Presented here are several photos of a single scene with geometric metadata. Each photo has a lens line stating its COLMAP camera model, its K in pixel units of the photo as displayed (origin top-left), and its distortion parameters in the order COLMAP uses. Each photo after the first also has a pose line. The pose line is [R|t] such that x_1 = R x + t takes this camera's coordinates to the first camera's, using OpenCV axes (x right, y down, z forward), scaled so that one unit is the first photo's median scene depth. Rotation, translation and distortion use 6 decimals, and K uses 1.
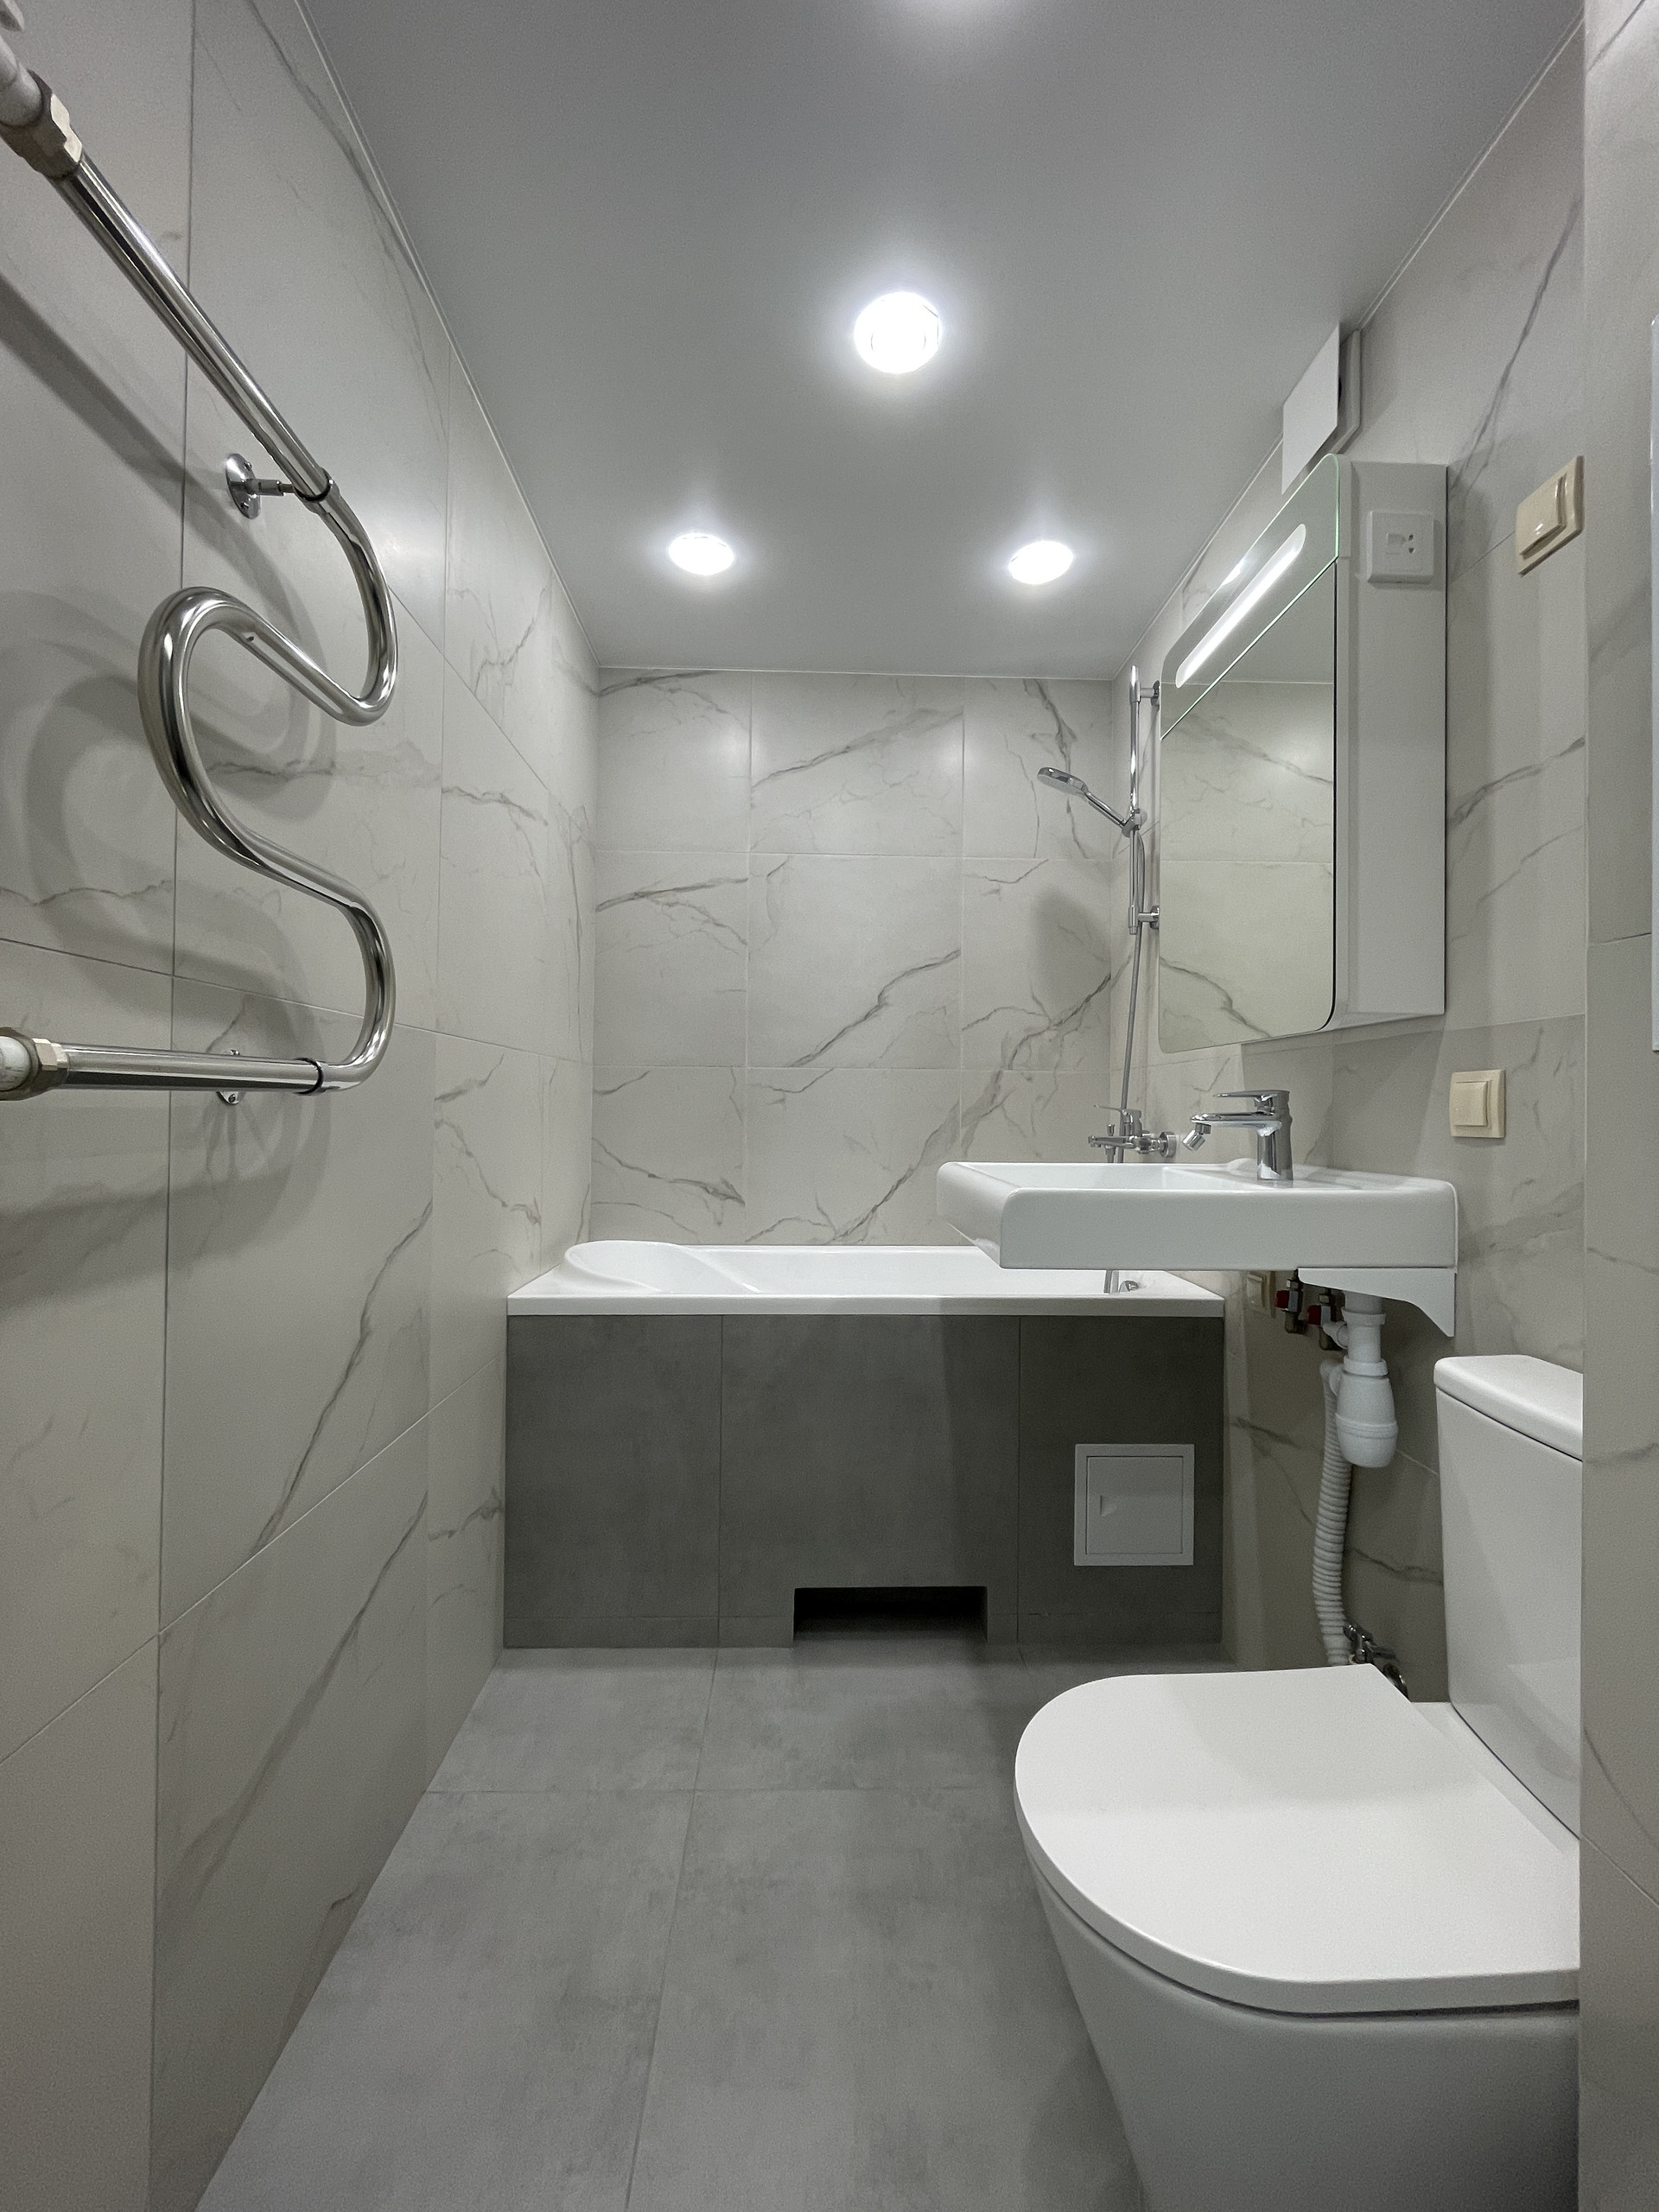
lens RADIAL K [[892.7, 0, 830.6], [0, 892.7, 1099.2], [0, 0, 1]] dist [-0.002182, -0.000511]
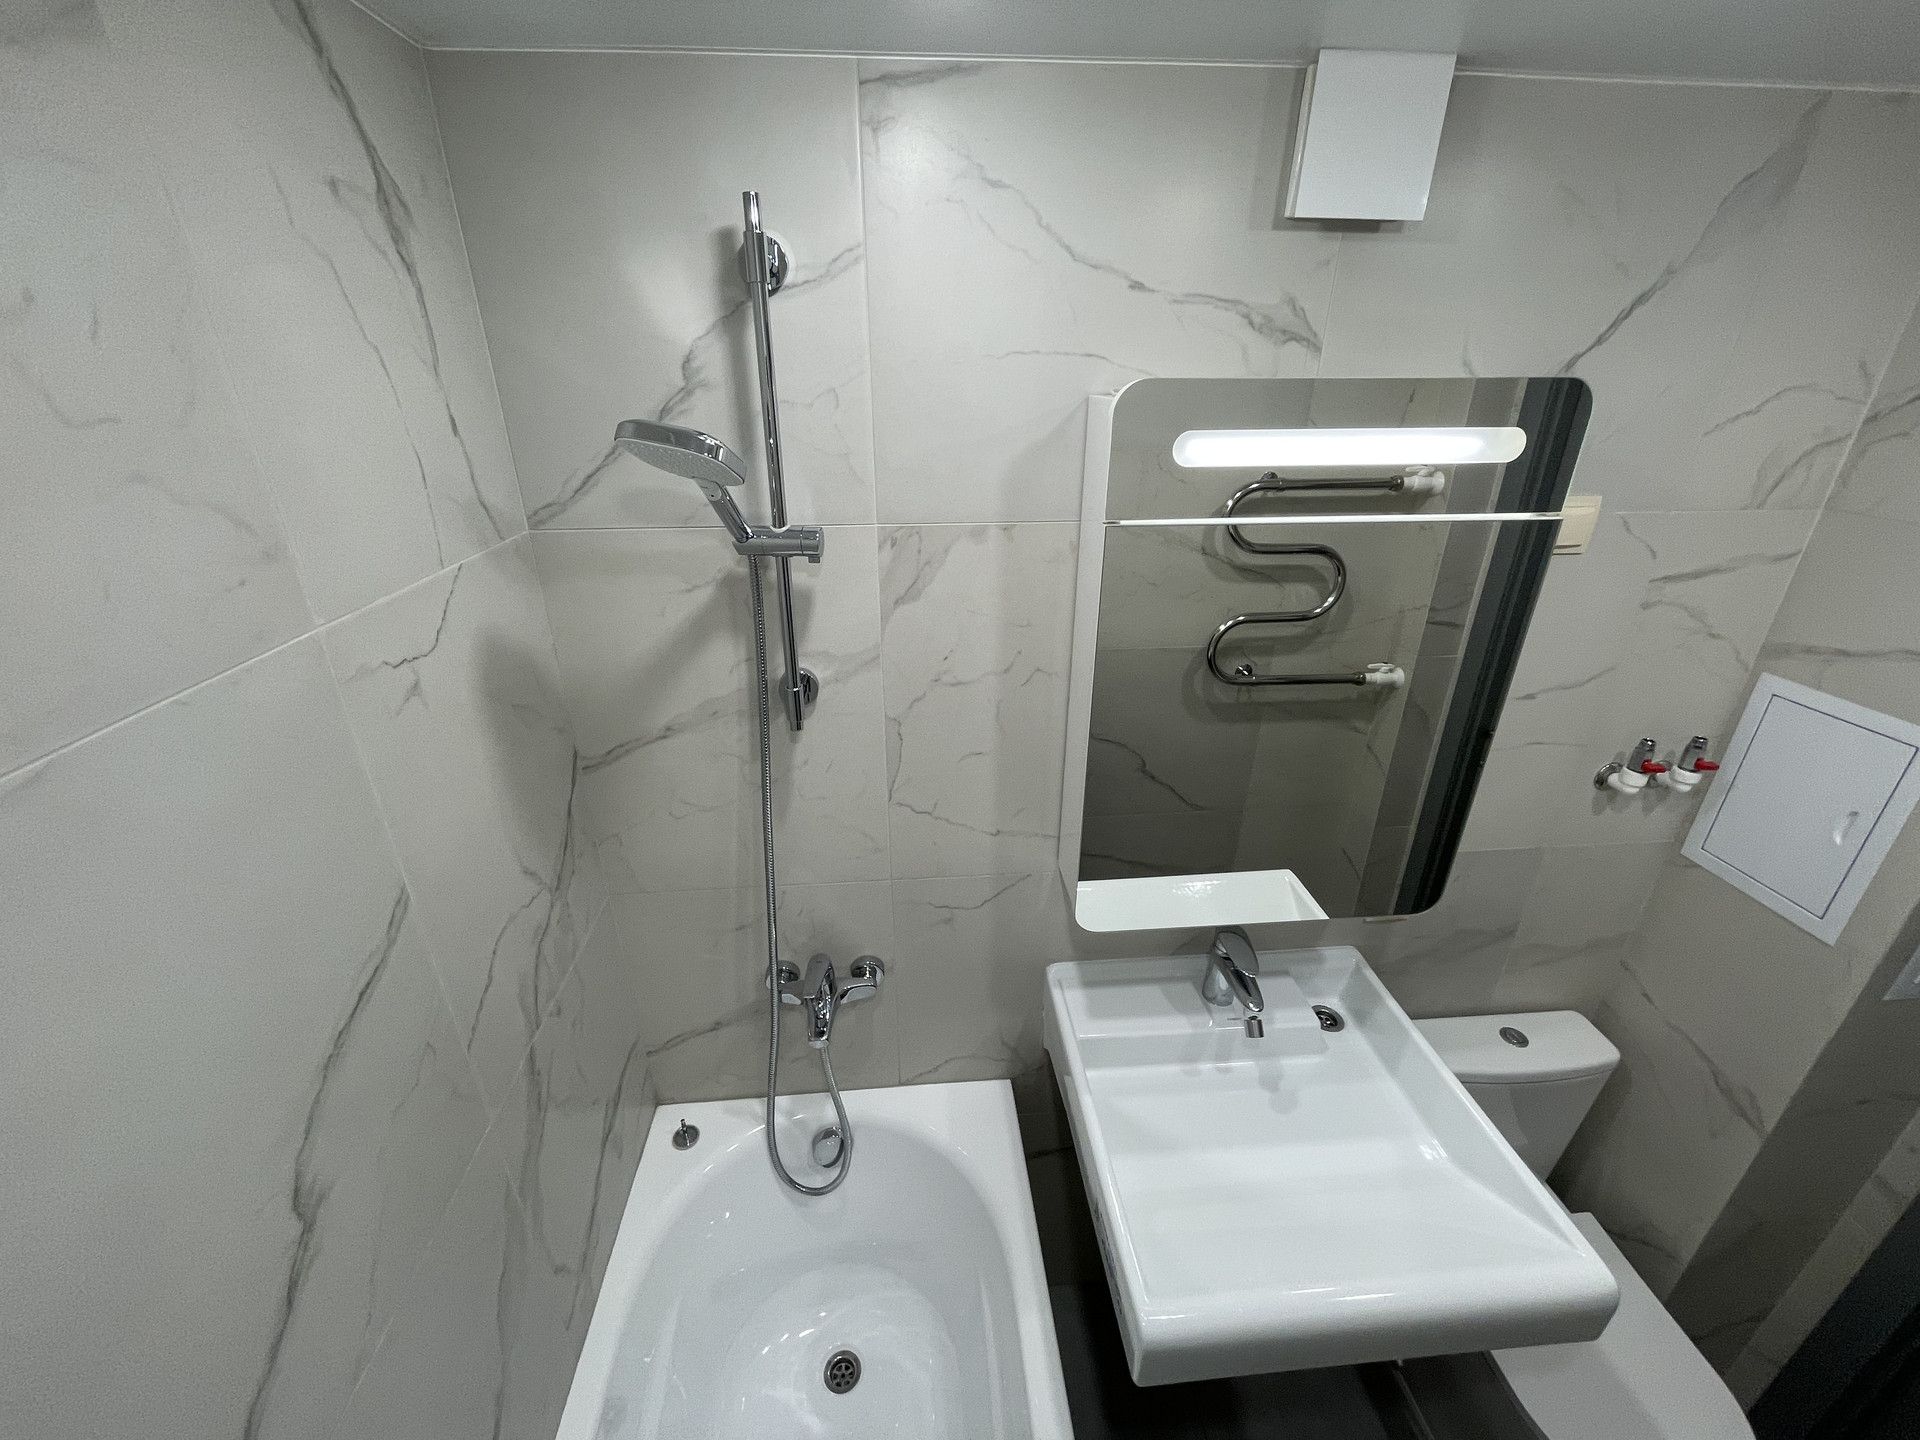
lens RADIAL K [[774.9, 0, 955.1], [0, 774.9, 718.5], [0, 0, 1]] dist [-0.002182, -0.000511]
pose [[-0.055630, -0.423583, 0.904148, -0.155954], [-0.009758, 0.905737, 0.423727, -0.500773], [-0.998404, 0.014749, -0.054520, 1.127552]]
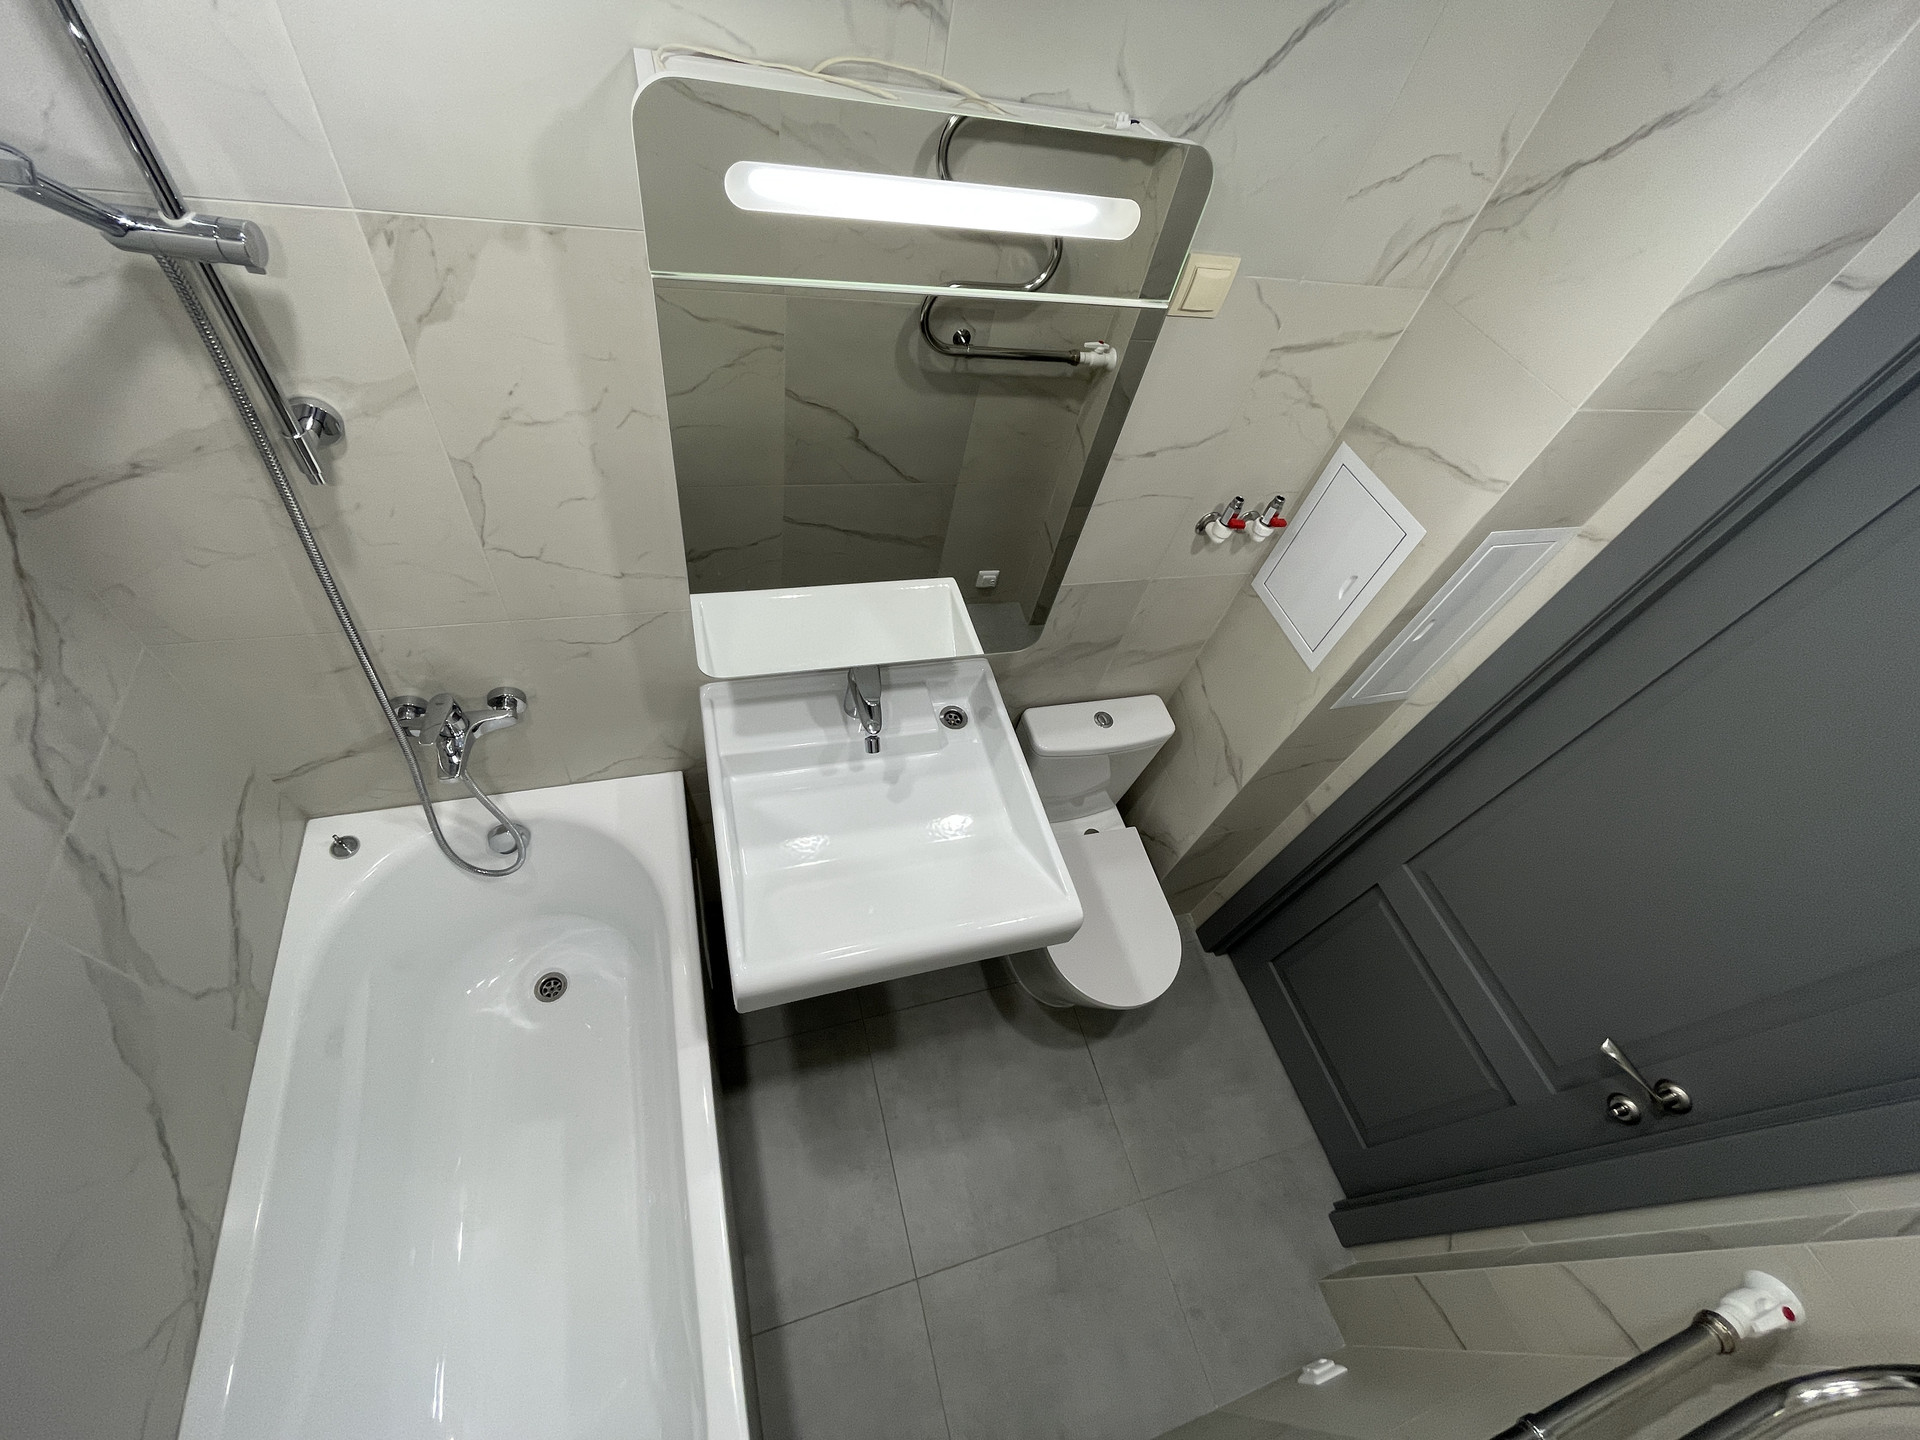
lens RADIAL K [[774.9, 0, 955.1], [0, 774.9, 718.5], [0, 0, 1]] dist [-0.002182, -0.000511]
pose [[-0.243496, -0.800313, 0.547913, -0.100705], [-0.194083, 0.593696, 0.780933, -0.618619], [-0.950285, 0.083814, -0.299890, 0.985178]]
